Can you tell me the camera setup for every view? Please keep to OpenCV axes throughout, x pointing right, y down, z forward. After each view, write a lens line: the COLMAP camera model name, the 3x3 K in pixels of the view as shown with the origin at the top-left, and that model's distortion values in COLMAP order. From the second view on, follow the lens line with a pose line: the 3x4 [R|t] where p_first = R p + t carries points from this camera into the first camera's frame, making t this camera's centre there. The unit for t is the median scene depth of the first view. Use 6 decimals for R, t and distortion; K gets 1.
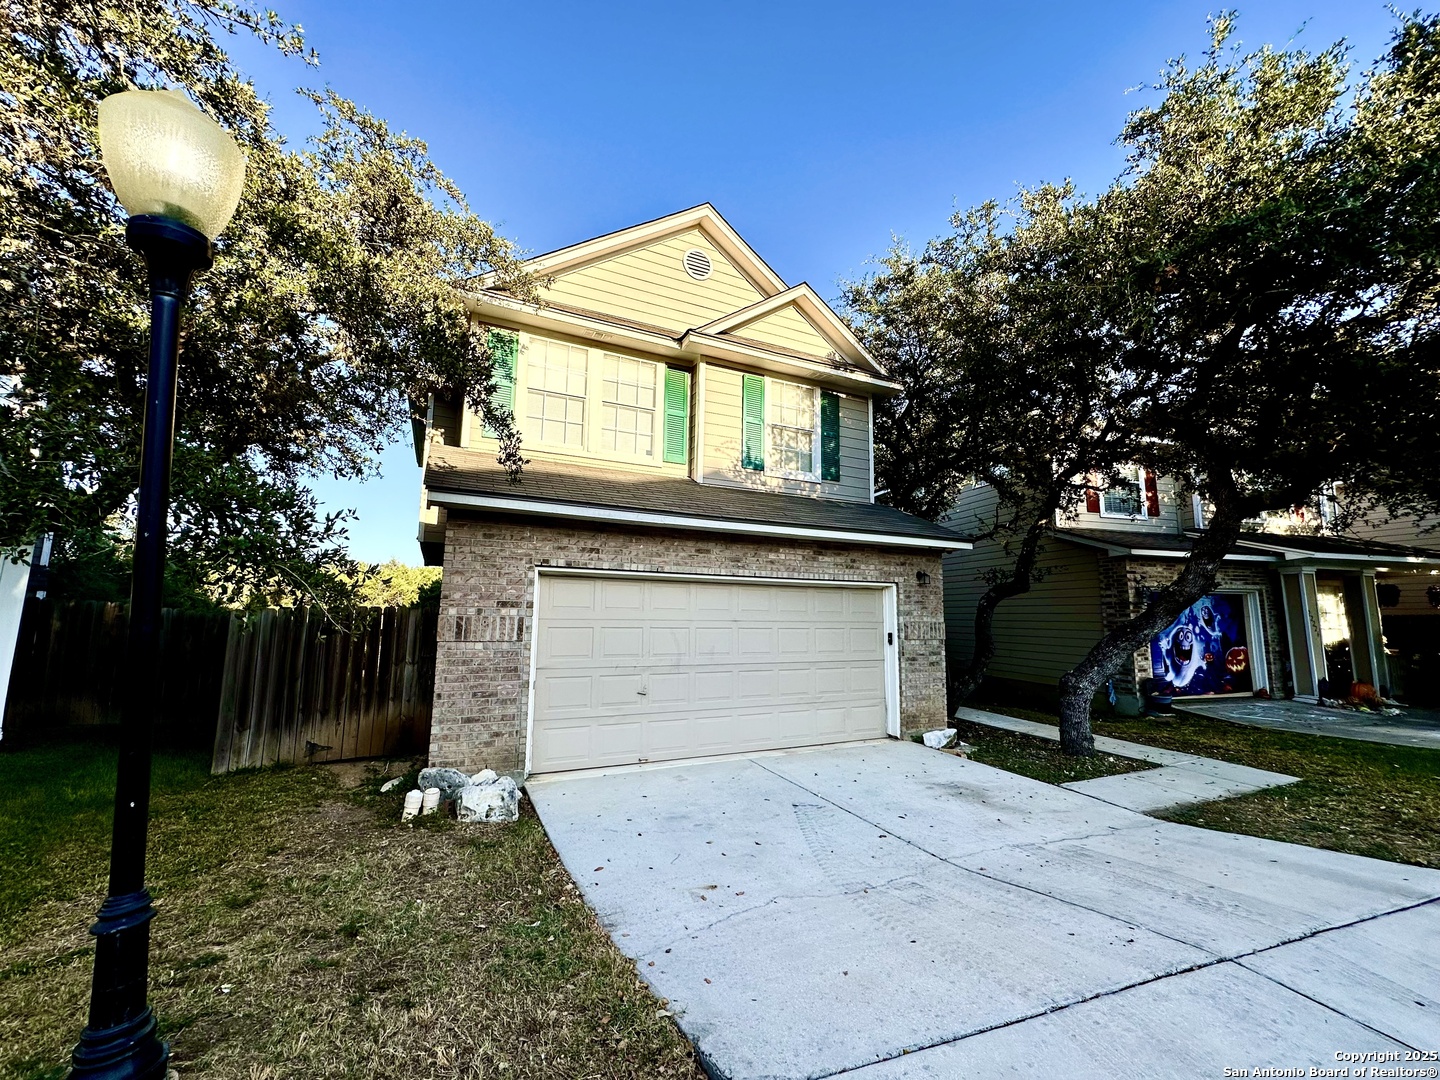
lens RADIAL K [[570.1, 0, 720.0], [0, 570.1, 540.0], [0, 0, 1]] dist [-0.005852, 0.000442]
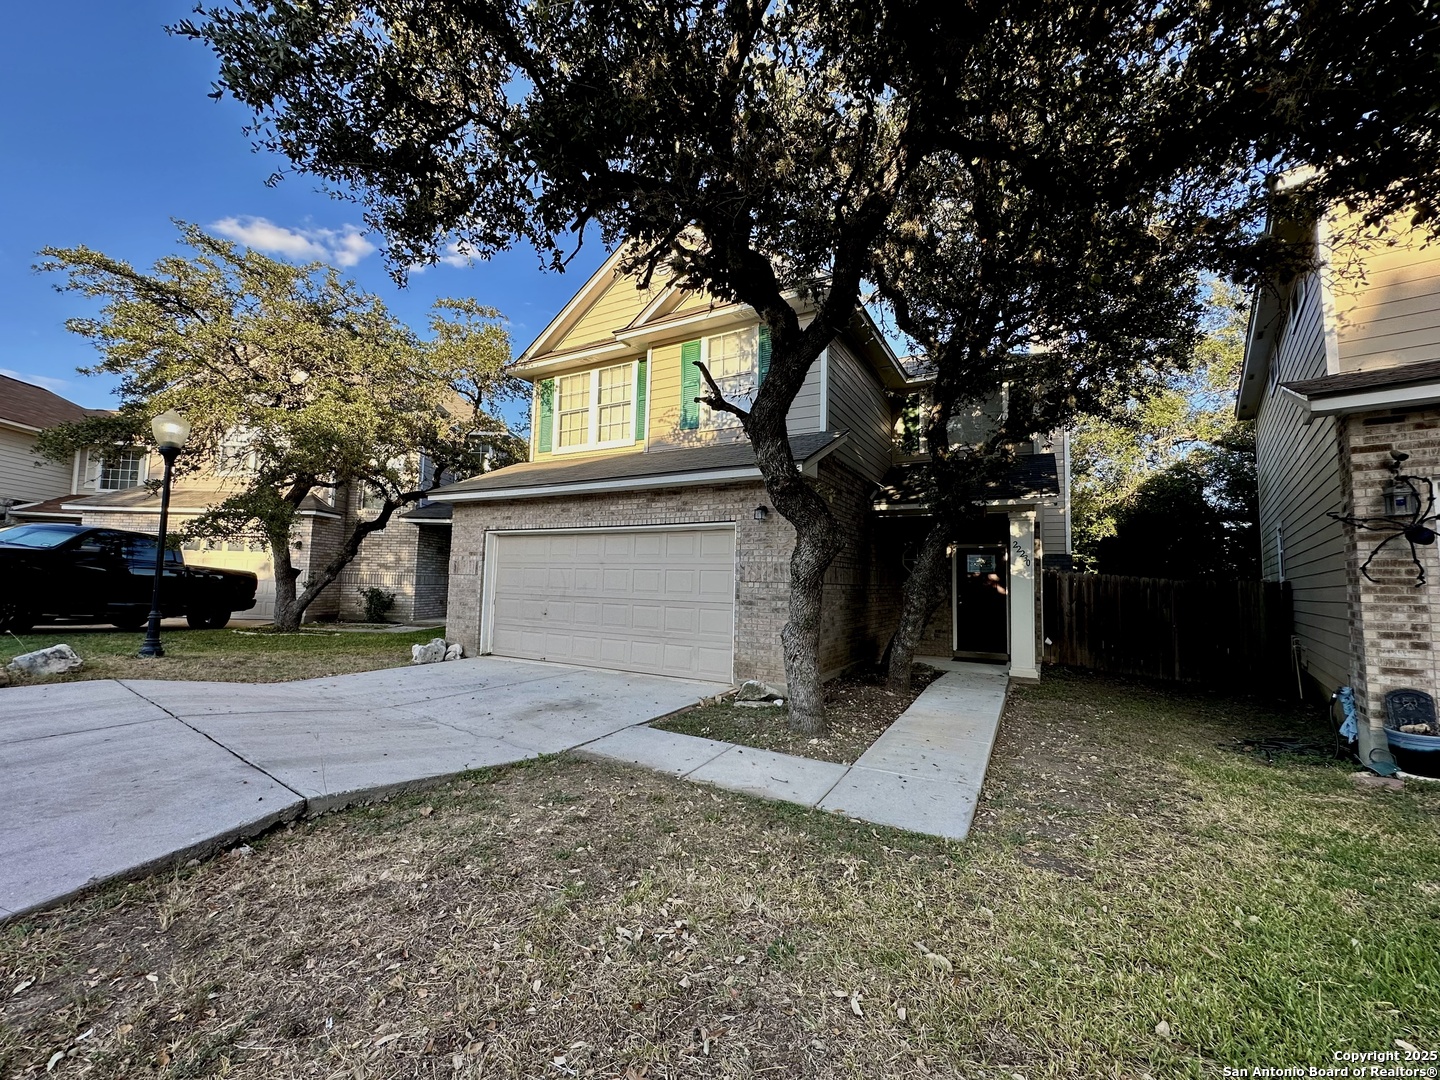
lens RADIAL K [[570.1, 0, 720.0], [0, 570.1, 540.0], [0, 0, 1]] dist [-0.005852, 0.000442]
pose [[0.573849, -0.062526, -0.816571, 1.040365], [0.090201, 0.995841, -0.012864, 0.114358], [0.813979, -0.066273, 0.577102, 0.435596]]
